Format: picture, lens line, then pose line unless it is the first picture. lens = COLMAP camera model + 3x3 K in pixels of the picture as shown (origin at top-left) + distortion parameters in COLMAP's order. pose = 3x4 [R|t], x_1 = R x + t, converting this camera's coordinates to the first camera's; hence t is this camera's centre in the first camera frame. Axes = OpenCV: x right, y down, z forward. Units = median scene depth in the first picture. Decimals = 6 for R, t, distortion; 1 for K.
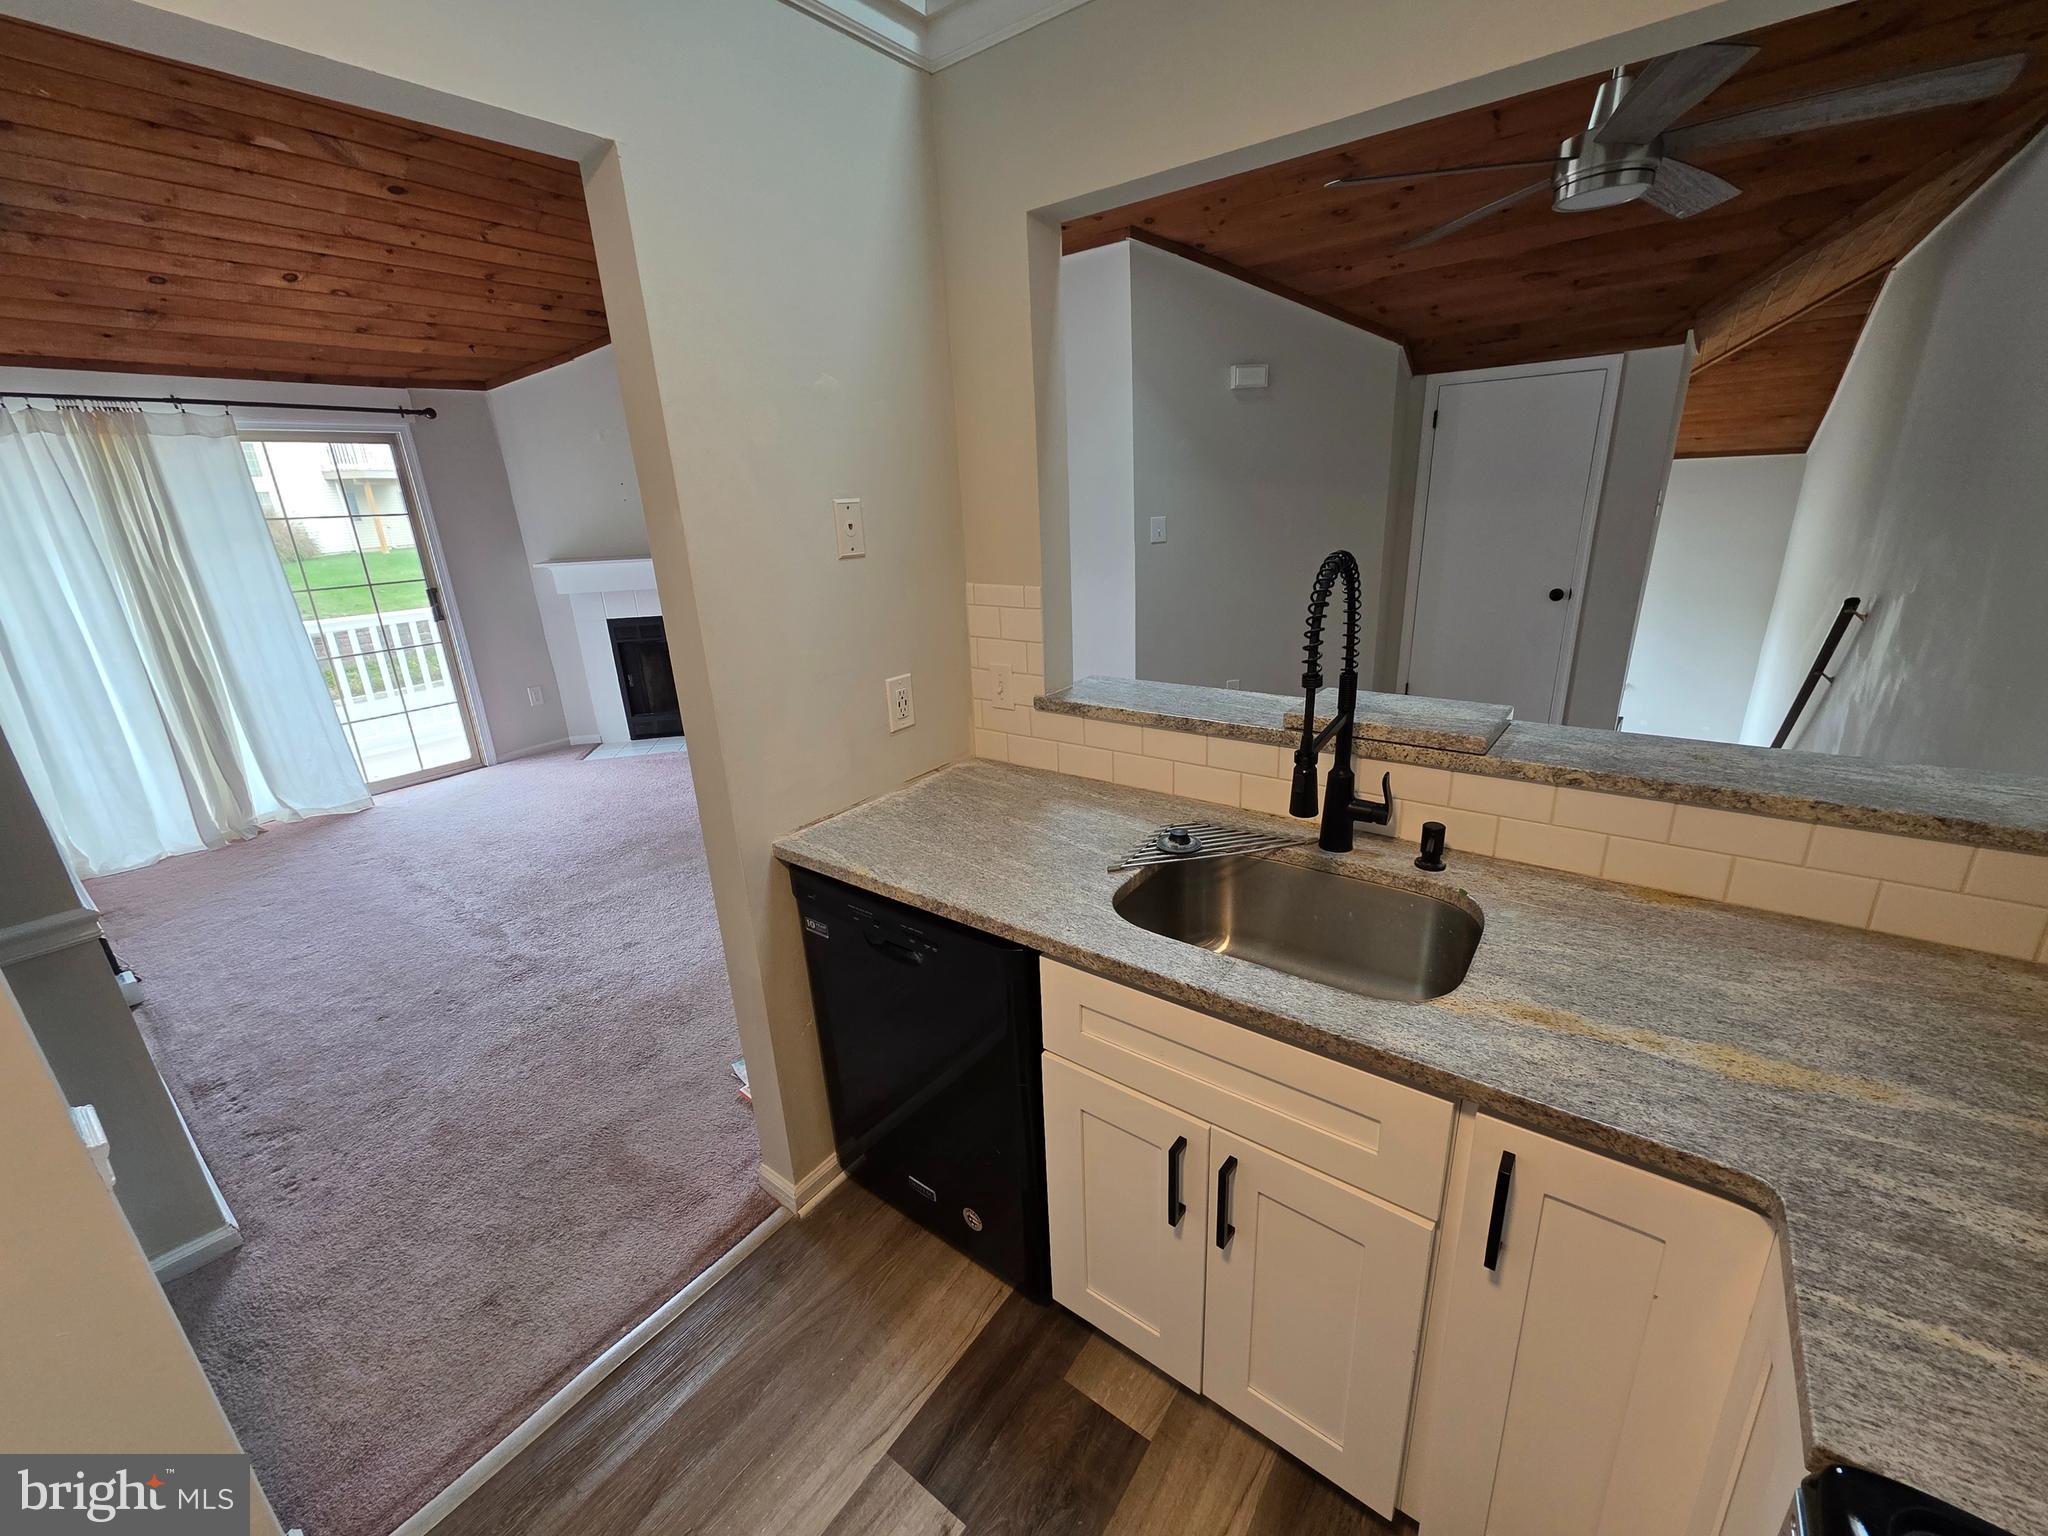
lens RADIAL K [[815.8, 0, 1020.5], [0, 815.8, 761.9], [0, 0, 1]] dist [0.003240, -0.000904]
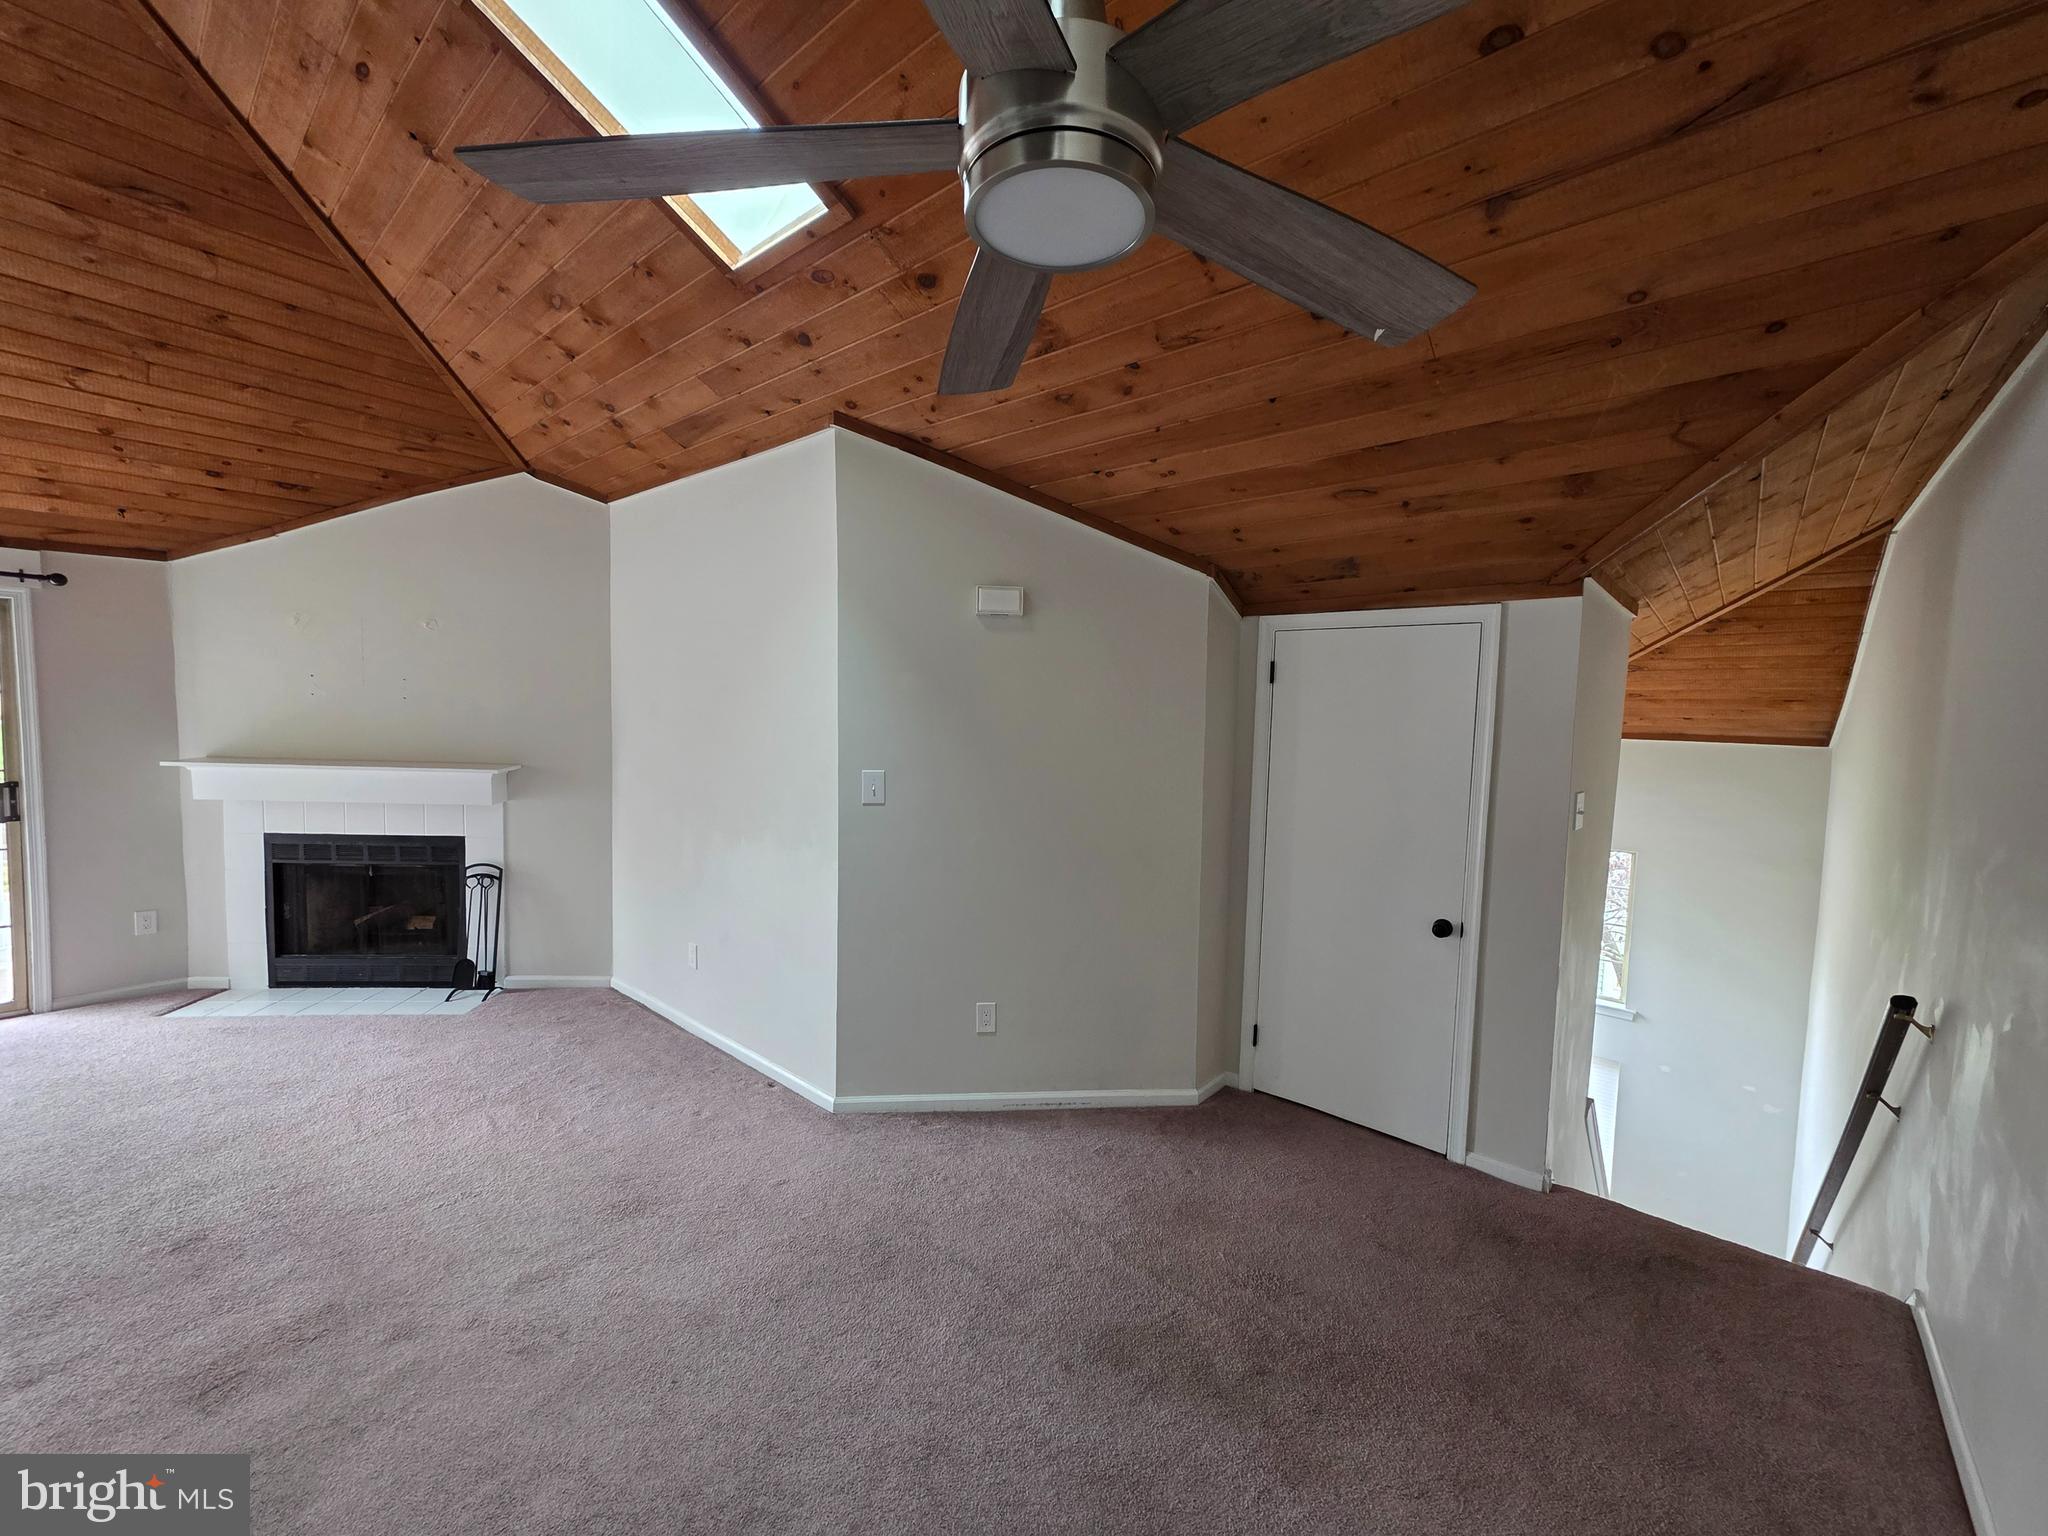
lens RADIAL K [[816.8, 0, 1023.0], [0, 816.8, 762.1], [0, 0, 1]] dist [0.002642, -0.000113]
pose [[0.994969, 0.078084, -0.062762, 0.403676], [-0.091395, 0.964059, -0.249474, -0.161206], [0.041027, 0.253955, 0.966346, 0.351494]]
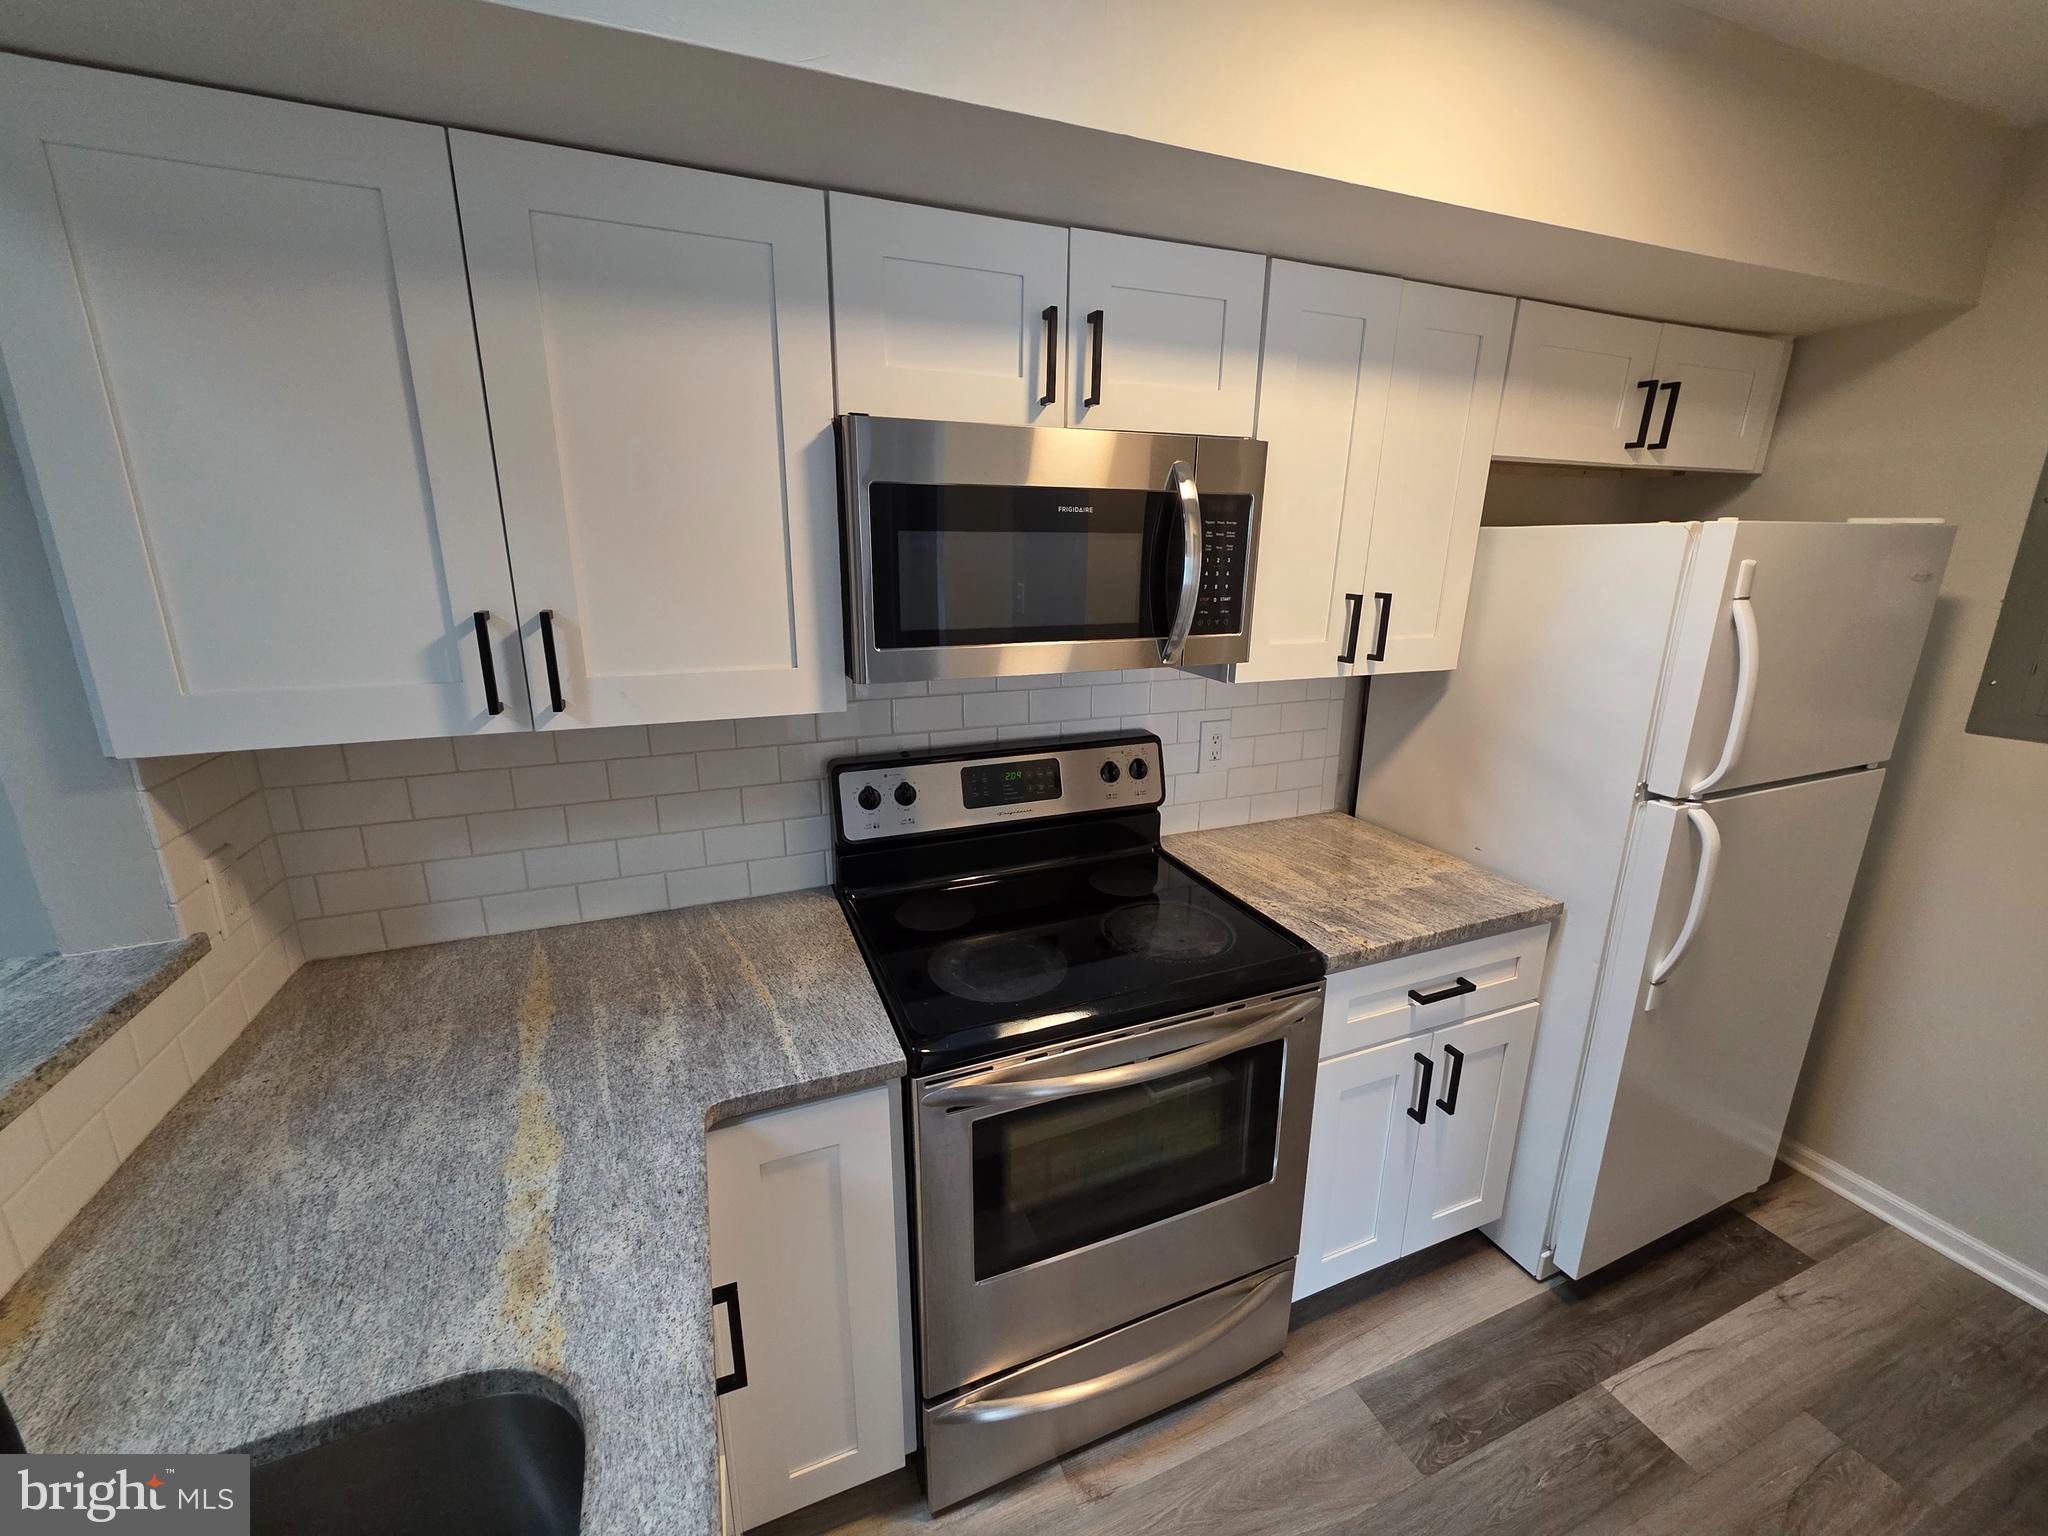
lens RADIAL K [[816.8, 0, 1023.0], [0, 816.8, 762.1], [0, 0, 1]] dist [0.002642, -0.000113]
pose [[-0.857158, -0.088744, 0.507351, -0.038448], [0.196778, 0.853894, 0.481813, -0.109779], [-0.475982, 0.512825, -0.714459, 0.289256]]
